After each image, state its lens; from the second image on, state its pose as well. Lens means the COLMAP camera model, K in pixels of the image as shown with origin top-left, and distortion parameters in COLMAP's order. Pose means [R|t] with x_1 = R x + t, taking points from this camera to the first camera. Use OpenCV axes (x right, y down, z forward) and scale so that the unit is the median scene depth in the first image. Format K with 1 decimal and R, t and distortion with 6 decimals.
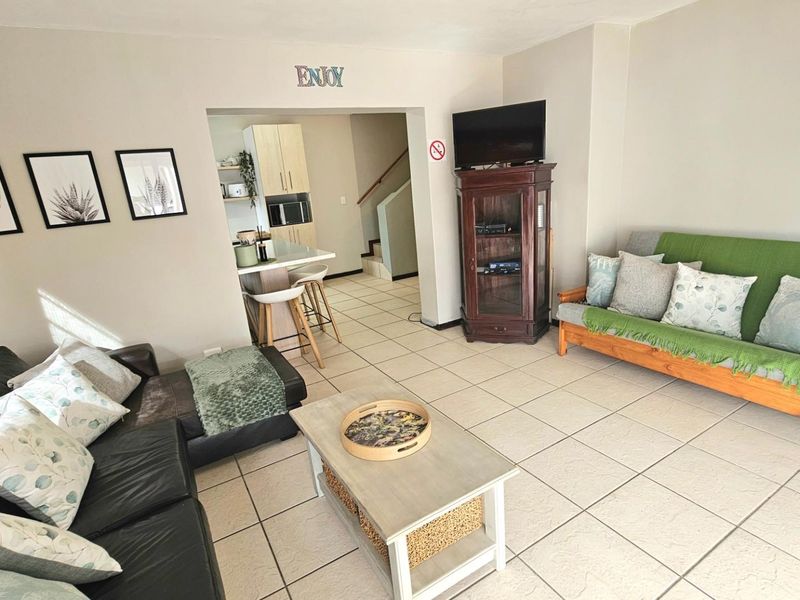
lens RADIAL K [[437.2, 0, 401.9], [0, 437.2, 306.0], [0, 0, 1]] dist [-0.003847, 0.003587]
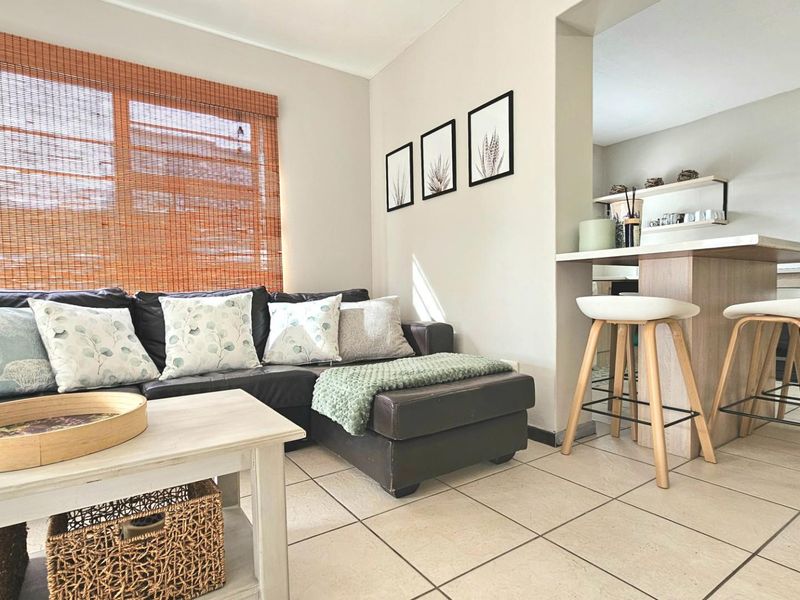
lens RADIAL K [[437.2, 0, 398.8], [0, 437.2, 305.0], [0, 0, 1]] dist [-0.003847, 0.003587]
pose [[0.049524, 0.113008, -0.992359, 0.292502], [-0.273522, 0.957128, 0.095346, -0.008864], [0.960590, 0.266710, 0.078311, 0.840297]]
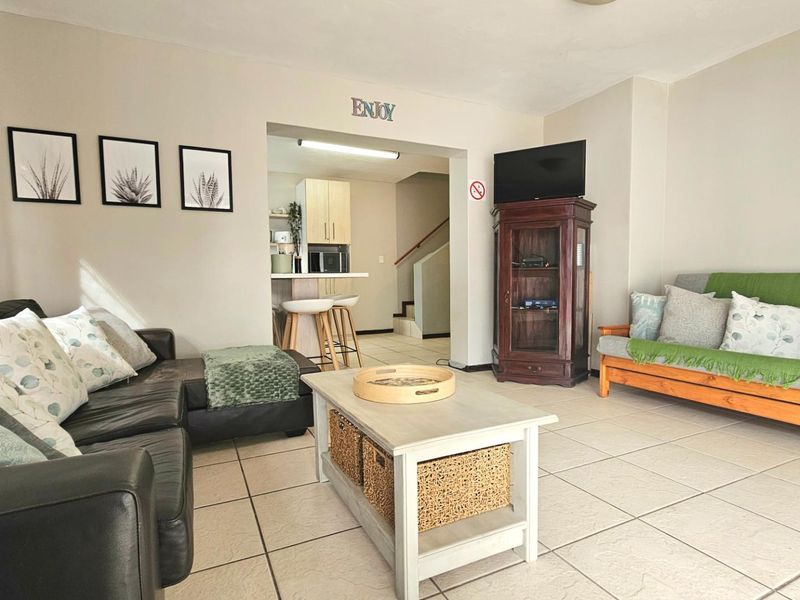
lens RADIAL K [[437.2, 0, 402.2], [0, 437.2, 307.1], [0, 0, 1]] dist [-0.003847, 0.003587]
pose [[0.993703, 0.079031, -0.079421, 0.011401], [-0.094644, 0.971466, -0.217477, 0.206436], [0.059968, 0.223624, 0.972829, 0.063289]]
